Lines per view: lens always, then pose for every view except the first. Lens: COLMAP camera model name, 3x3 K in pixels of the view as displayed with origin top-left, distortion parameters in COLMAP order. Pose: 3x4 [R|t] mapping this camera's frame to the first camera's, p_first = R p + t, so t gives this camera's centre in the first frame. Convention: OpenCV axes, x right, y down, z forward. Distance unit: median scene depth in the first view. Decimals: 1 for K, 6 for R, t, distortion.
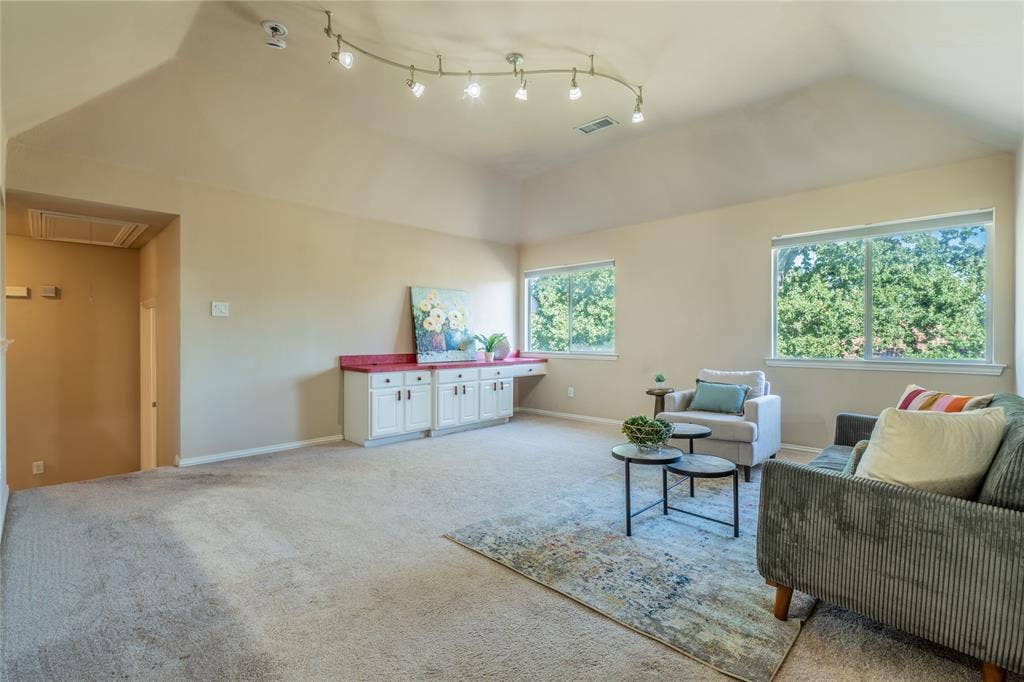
lens RADIAL K [[464.6, 0, 512.7], [0, 464.6, 337.8], [0, 0, 1]] dist [-0.002168, 0.000438]
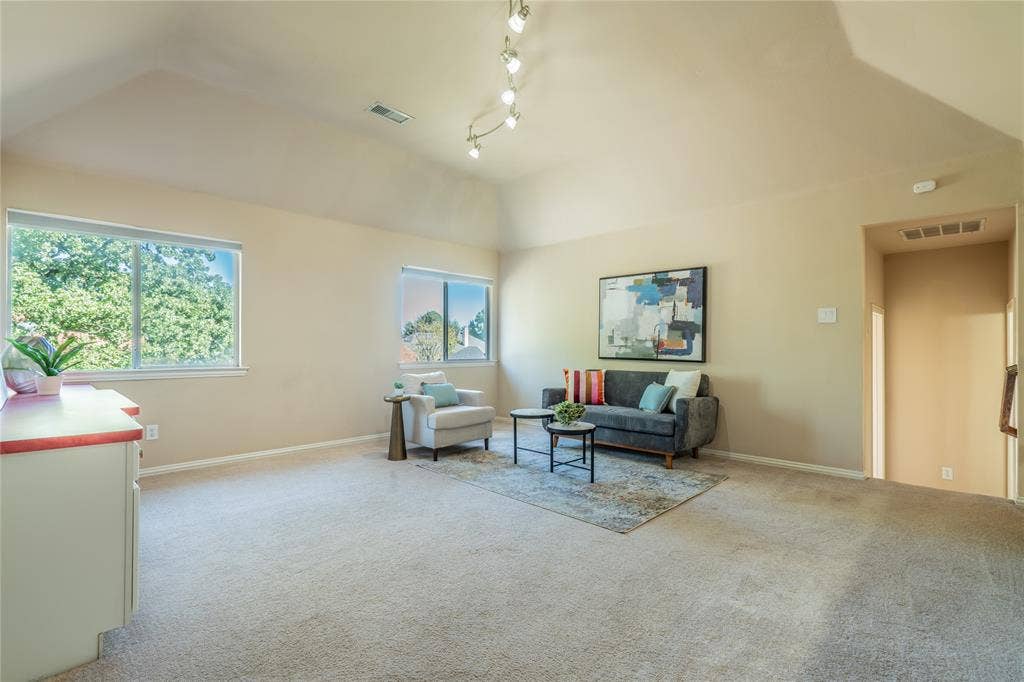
lens RADIAL K [[464.6, 0, 512.8], [0, 464.6, 345.1], [0, 0, 1]] dist [-0.002168, 0.000438]
pose [[0.005864, 0.005888, 0.999965, -1.296818], [-0.002708, 0.999979, -0.005872, 0.005653], [-0.999979, -0.002674, 0.005880, 1.338693]]
